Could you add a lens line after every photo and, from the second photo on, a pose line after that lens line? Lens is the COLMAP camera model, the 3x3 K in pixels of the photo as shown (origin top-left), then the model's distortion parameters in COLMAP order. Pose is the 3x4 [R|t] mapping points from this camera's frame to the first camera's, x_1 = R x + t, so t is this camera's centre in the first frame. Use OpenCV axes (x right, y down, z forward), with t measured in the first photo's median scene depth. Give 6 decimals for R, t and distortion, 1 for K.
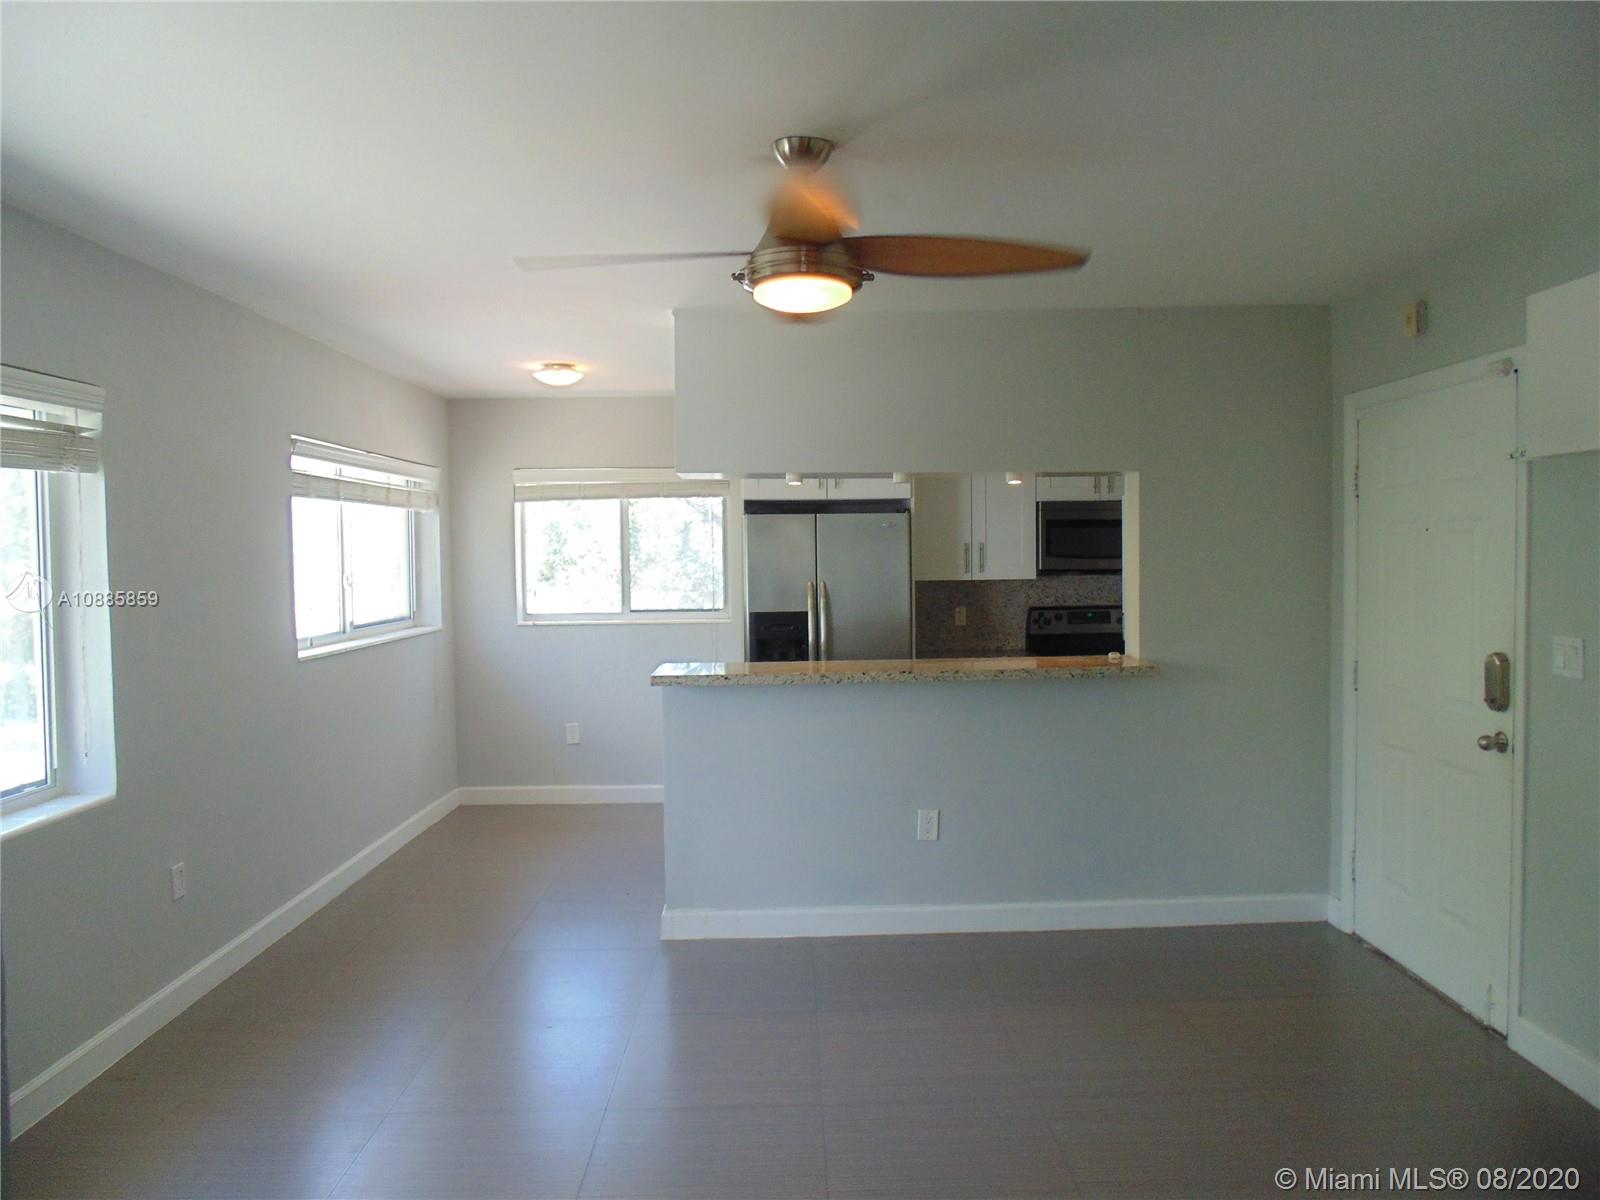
lens RADIAL K [[1065.4, 0, 804.2], [0, 1065.4, 593.9], [0, 0, 1]] dist [-0.017059, 0.008613]
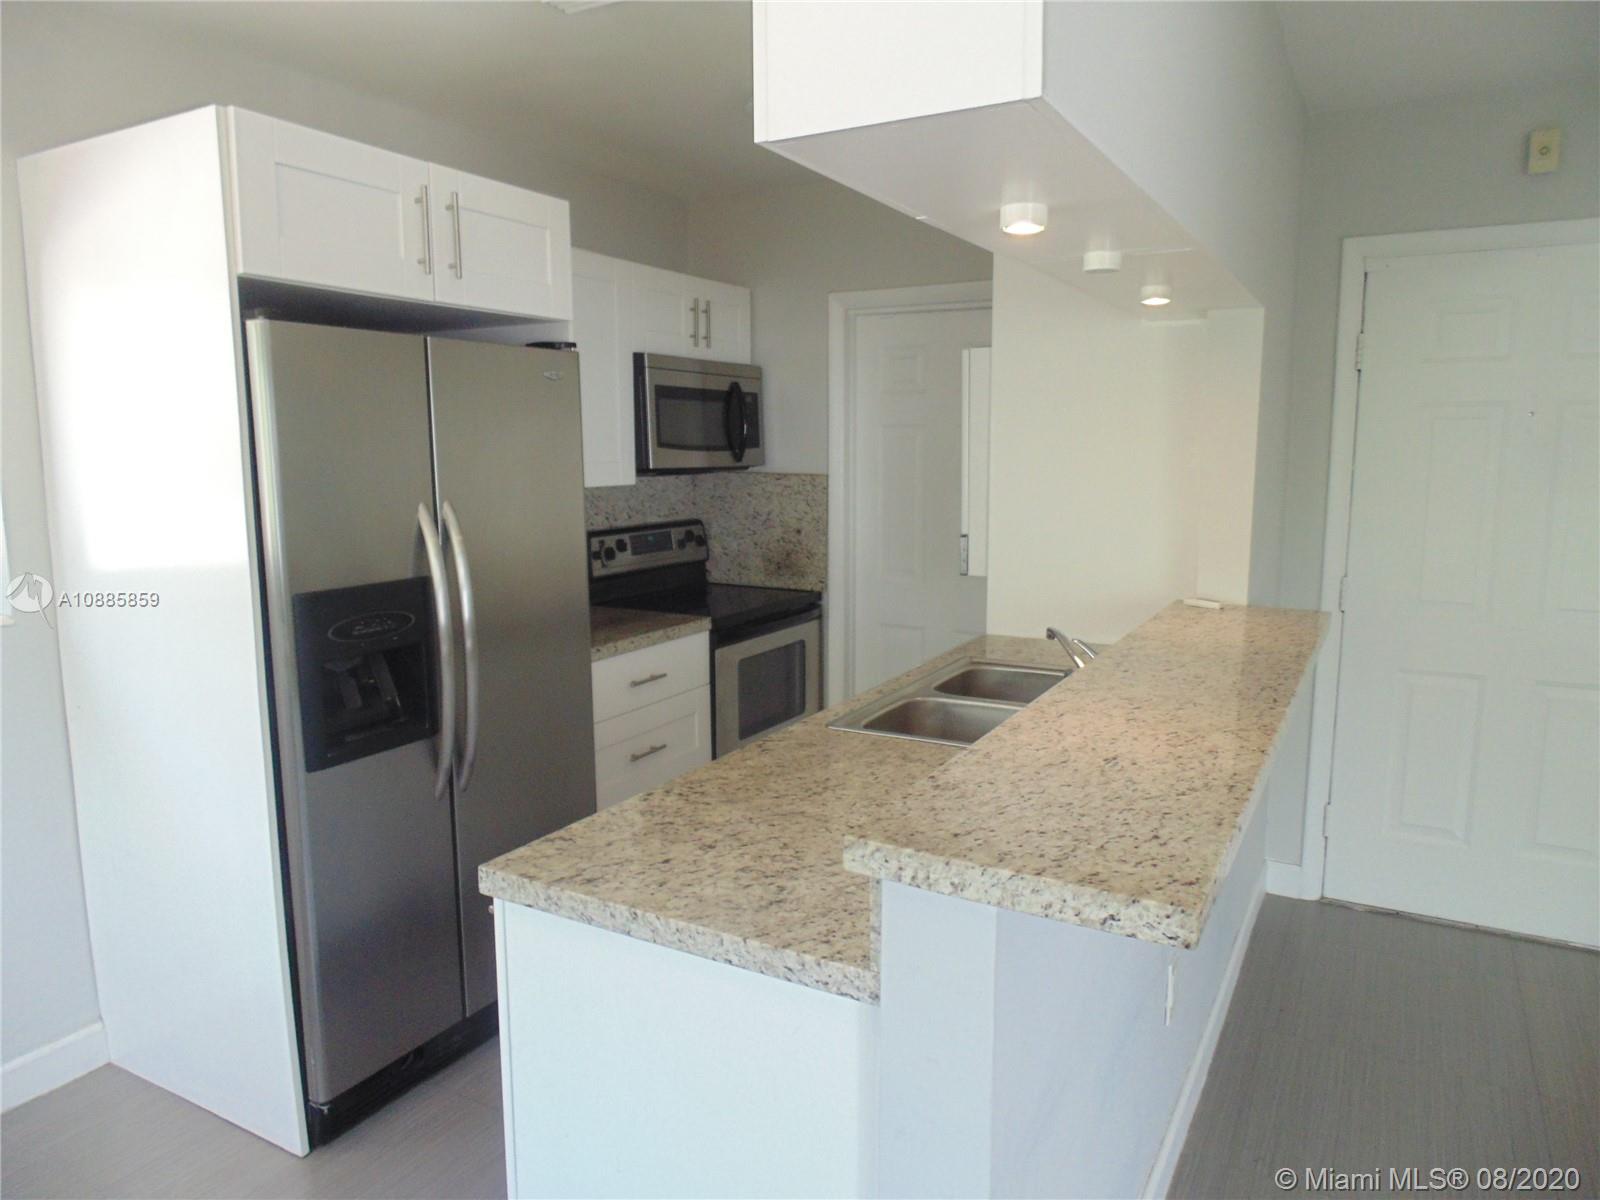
lens RADIAL K [[1065.4, 0, 808.2], [0, 1065.4, 610.2], [0, 0, 1]] dist [-0.017059, 0.008613]
pose [[0.502612, -0.123056, 0.855709, -0.293336], [0.027445, 0.991590, 0.126477, -0.019648], [-0.864076, -0.040084, 0.501762, 0.715475]]
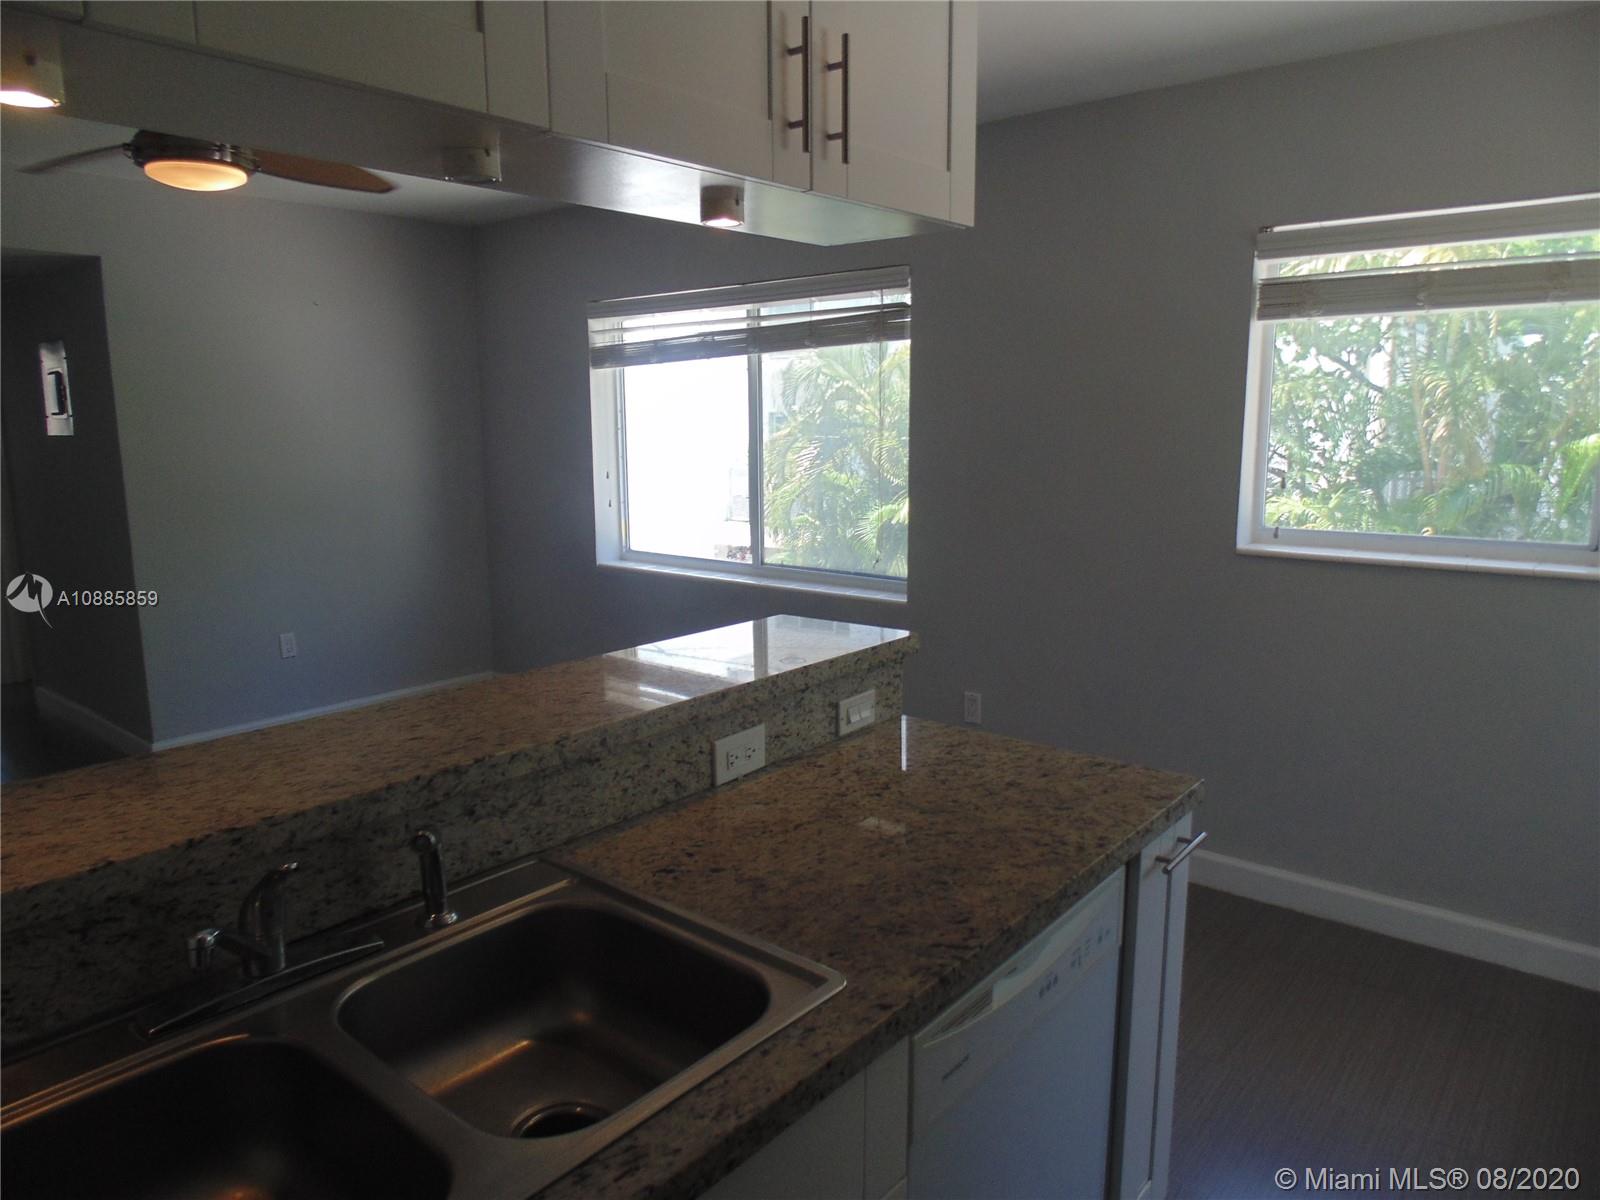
lens RADIAL K [[1065.4, 0, 797.1], [0, 1065.4, 595.5], [0, 0, 1]] dist [-0.017059, 0.008613]
pose [[-0.653516, 0.144054, -0.743078, 0.222575], [-0.013072, 0.979428, 0.201369, -0.041786], [0.756799, 0.141312, -0.638189, 1.039551]]
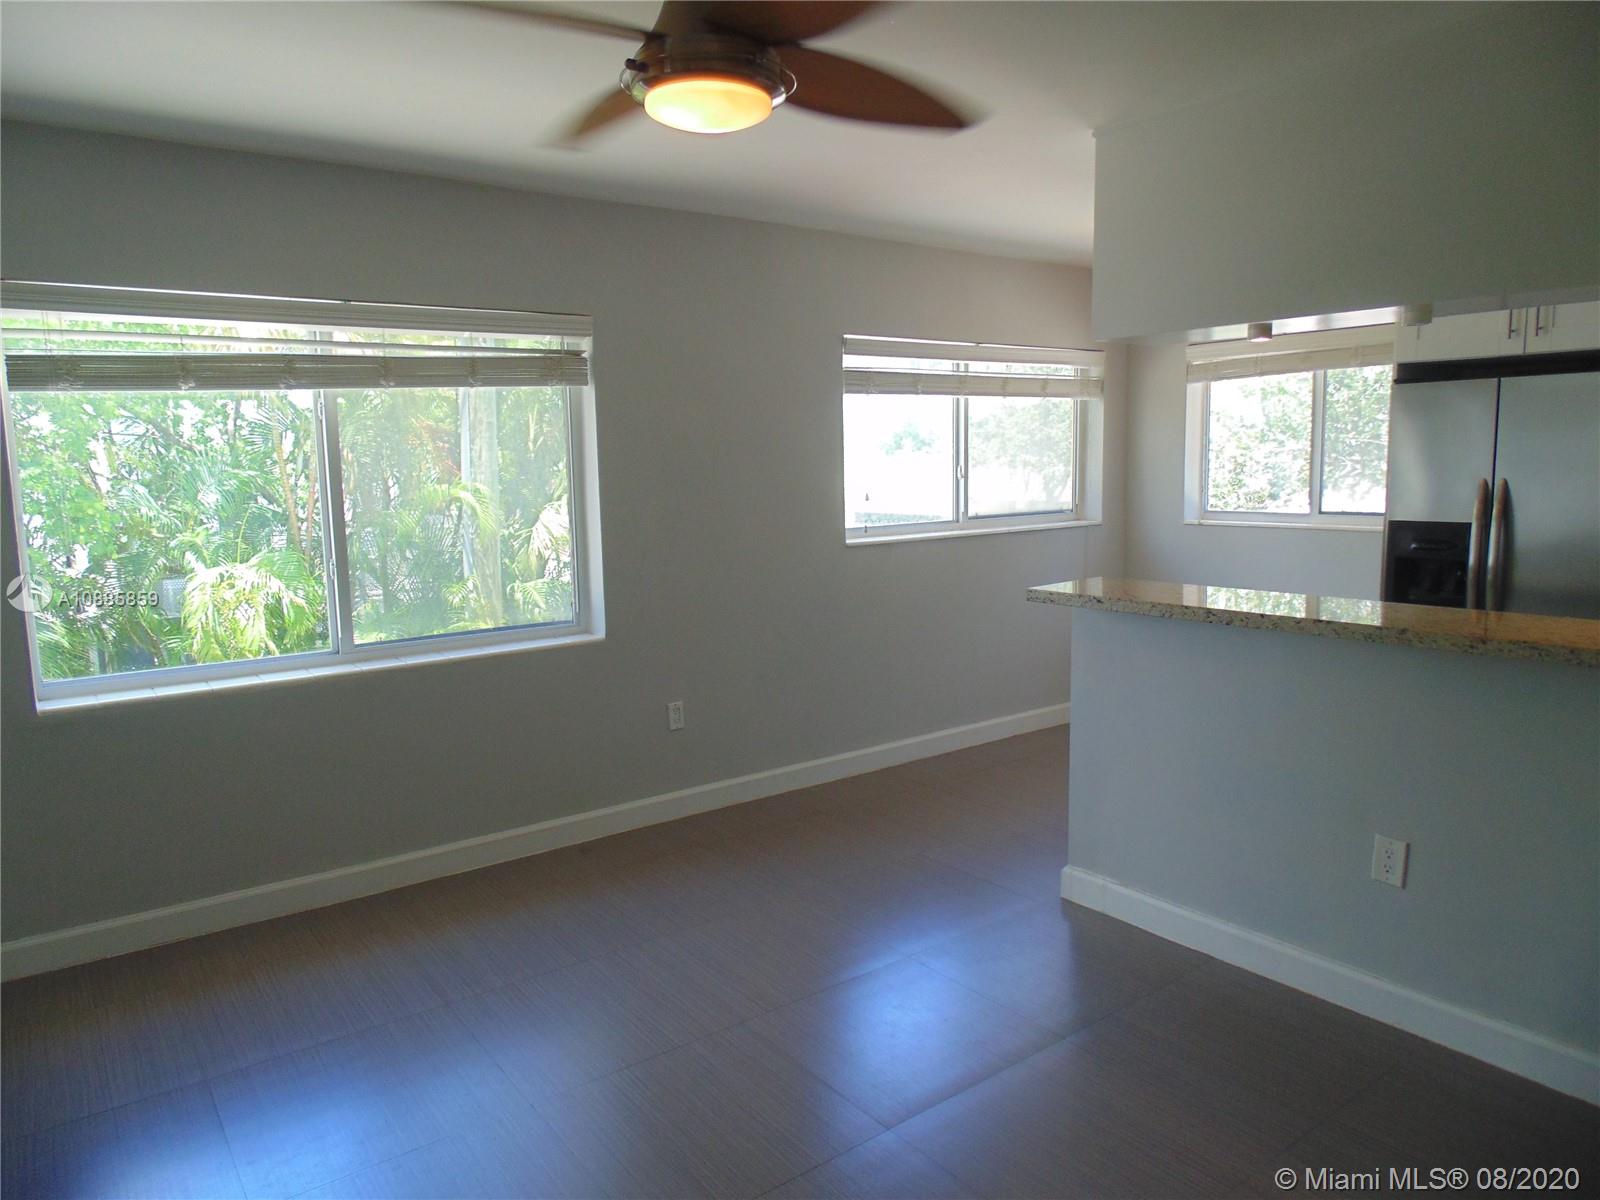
lens RADIAL K [[1065.4, 0, 808.7], [0, 1065.4, 597.1], [0, 0, 1]] dist [-0.017059, 0.008613]
pose [[0.586246, 0.103008, -0.803558, 0.324182], [-0.016260, 0.993180, 0.115453, -0.008565], [0.809970, -0.054618, 0.583922, 0.272891]]
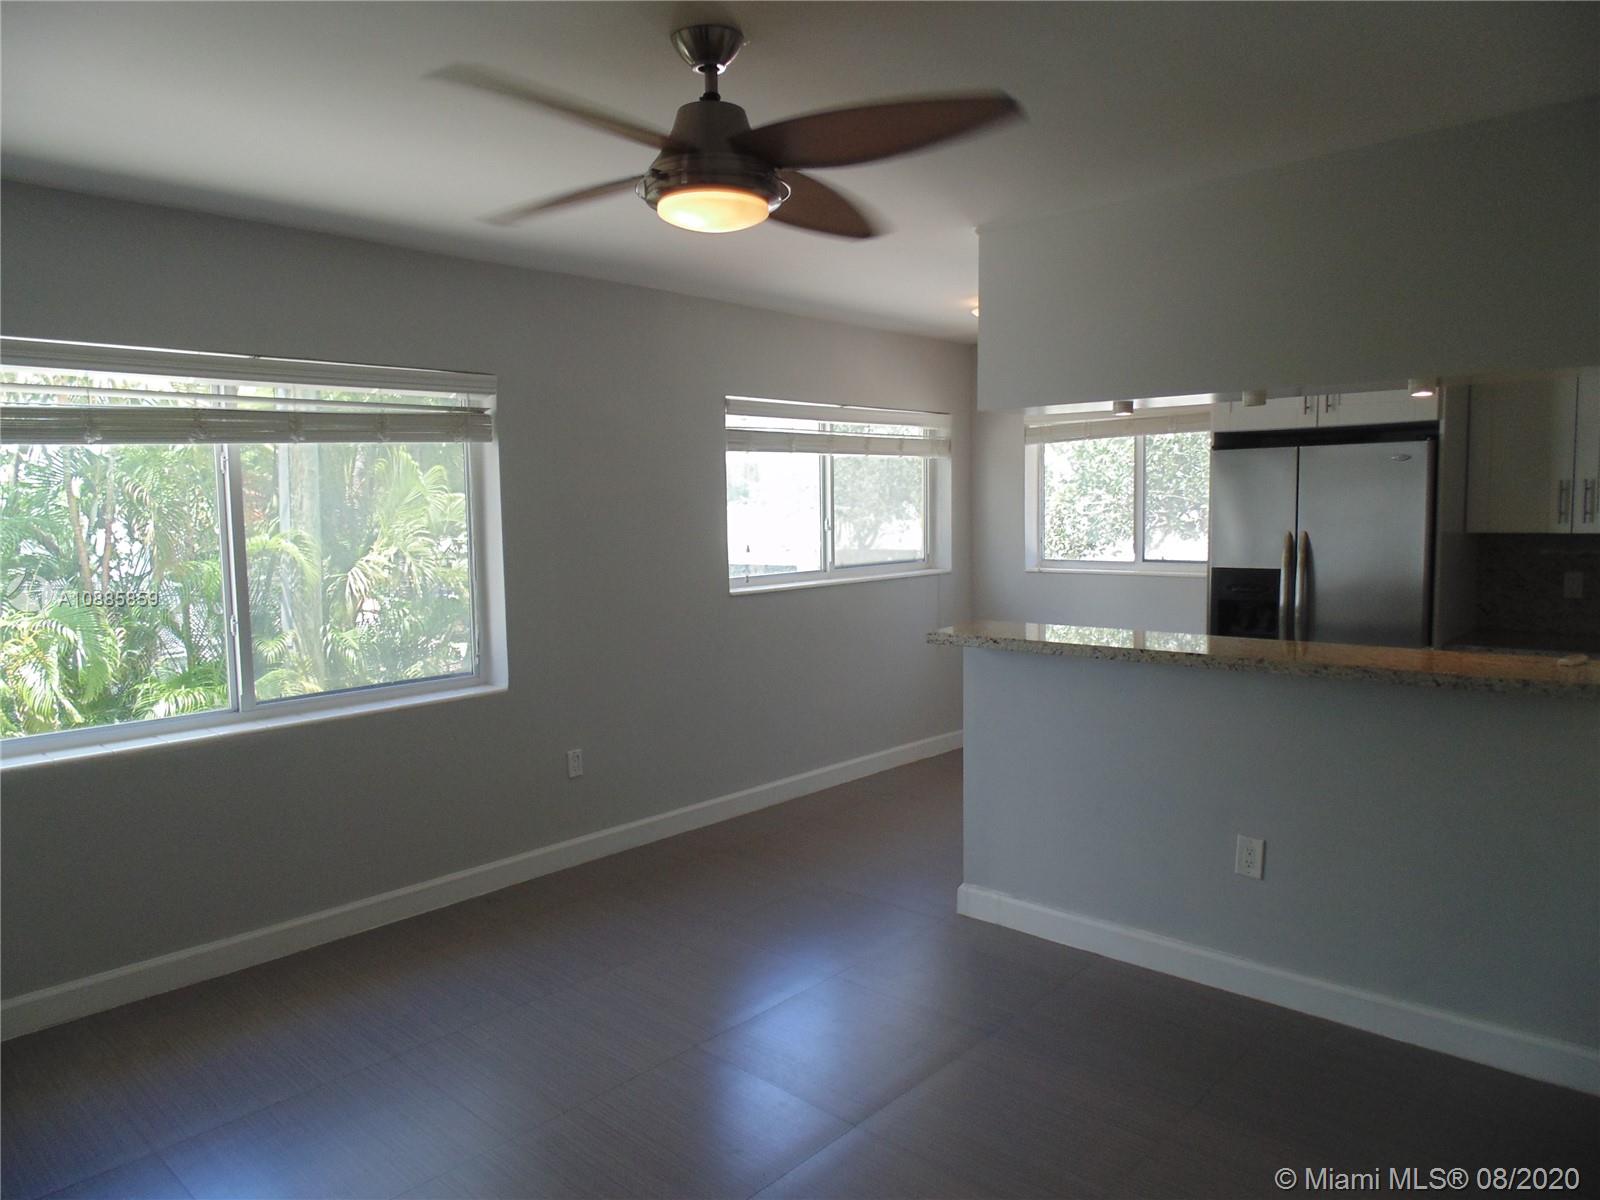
lens RADIAL K [[1065.4, 0, 806.7], [0, 1065.4, 597.6], [0, 0, 1]] dist [-0.017059, 0.008613]
pose [[0.723617, 0.059006, -0.687675, 0.314385], [-0.016391, 0.997527, 0.068345, -0.011667], [0.690007, -0.038184, 0.722795, 0.188201]]
